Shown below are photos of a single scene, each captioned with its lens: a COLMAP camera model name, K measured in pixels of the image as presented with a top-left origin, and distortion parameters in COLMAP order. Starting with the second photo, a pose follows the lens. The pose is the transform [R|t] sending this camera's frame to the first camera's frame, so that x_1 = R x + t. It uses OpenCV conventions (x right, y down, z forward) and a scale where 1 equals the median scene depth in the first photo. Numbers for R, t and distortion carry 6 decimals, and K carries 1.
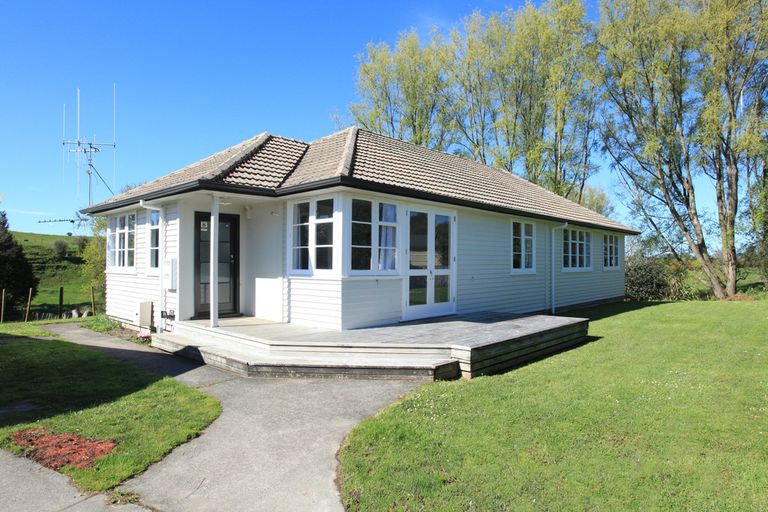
lens RADIAL K [[451.5, 0, 384.0], [0, 451.5, 256.0], [0, 0, 1]] dist [-0.005313, 0.000328]
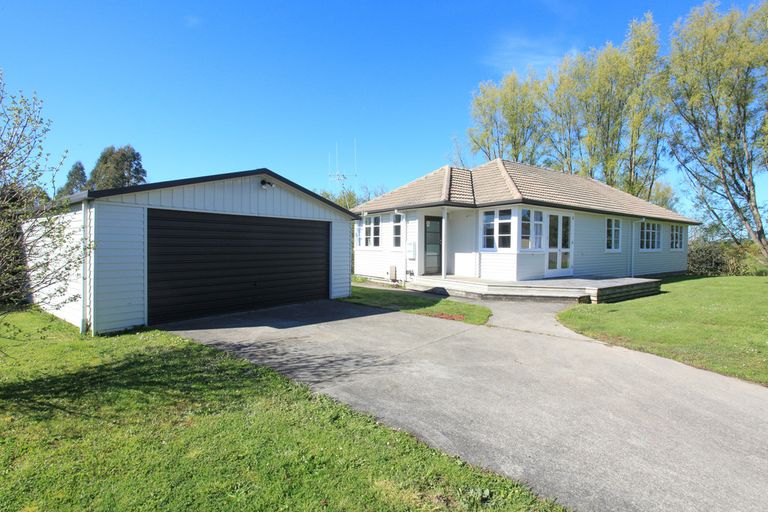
lens RADIAL K [[395.6, 0, 383.7], [0, 395.6, 252.0], [0, 0, 1]] dist [-0.017957, 0.020052]
pose [[0.985895, 0.006541, -0.167236, -0.143307], [-0.001560, 0.999552, 0.029895, -0.000473], [0.167356, -0.029213, 0.985464, -0.272448]]
